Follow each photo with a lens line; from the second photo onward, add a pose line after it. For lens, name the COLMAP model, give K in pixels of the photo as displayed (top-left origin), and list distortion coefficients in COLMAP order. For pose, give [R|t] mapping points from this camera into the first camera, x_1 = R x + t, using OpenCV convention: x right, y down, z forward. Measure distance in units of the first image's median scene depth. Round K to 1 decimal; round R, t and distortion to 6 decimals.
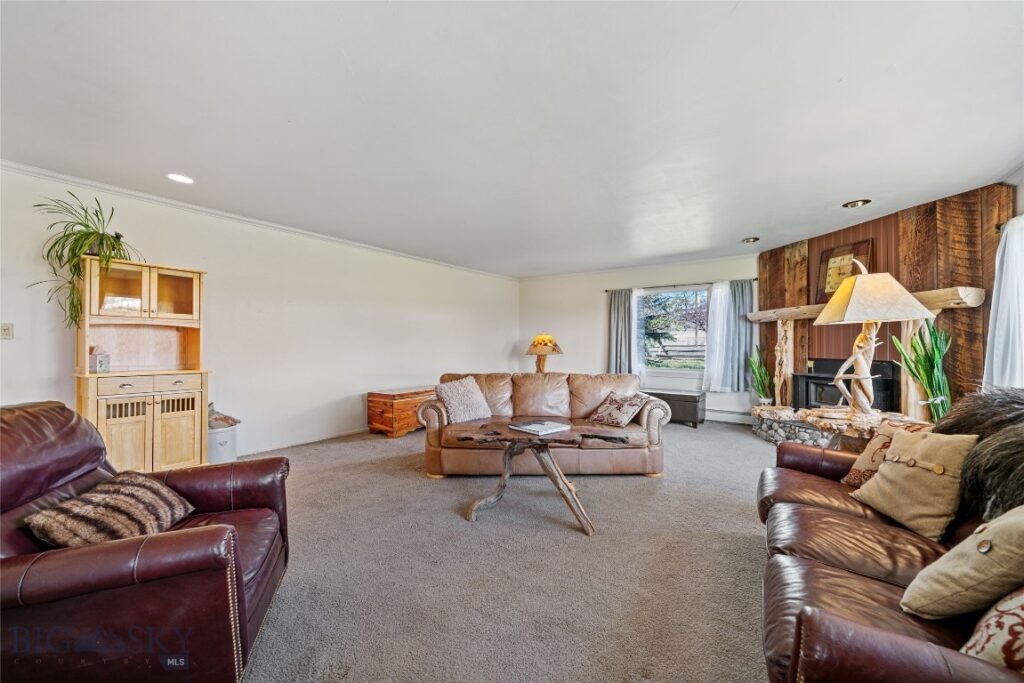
lens RADIAL K [[359.9, 0, 507.6], [0, 359.9, 342.7], [0, 0, 1]] dist [0.000048, 0.000170]
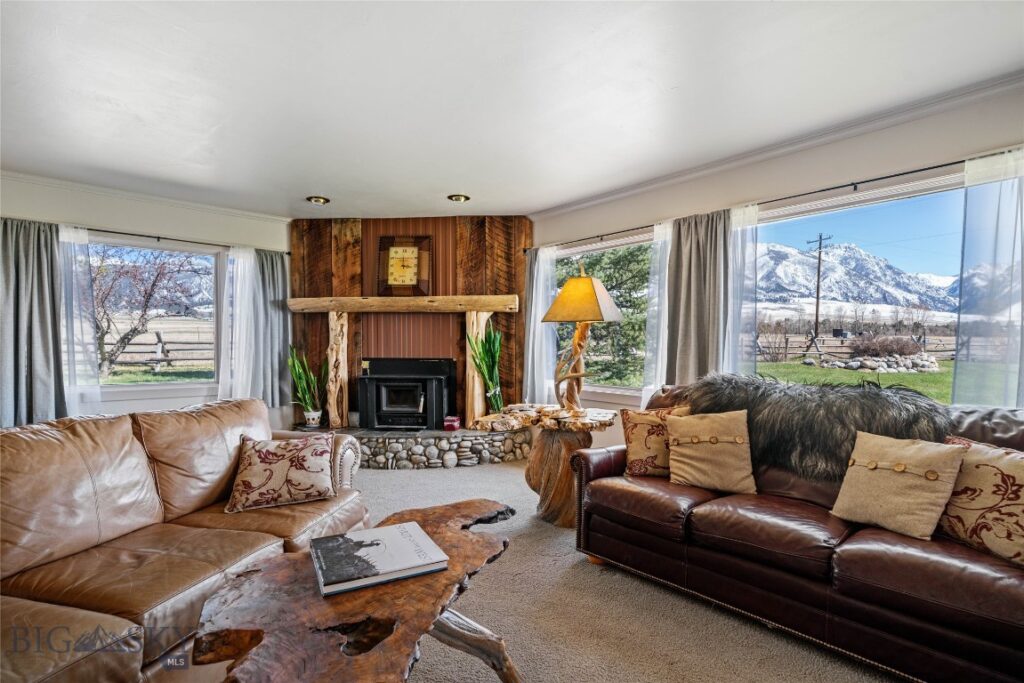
lens RADIAL K [[479.6, 0, 508.5], [0, 479.6, 360.2], [0, 0, 1]] dist [0.001923, -0.000465]
pose [[0.264173, -0.032684, 0.963921, -0.188644], [-0.010536, 0.999268, 0.036770, 0.002175], [-0.964418, -0.019870, 0.263636, 0.379541]]
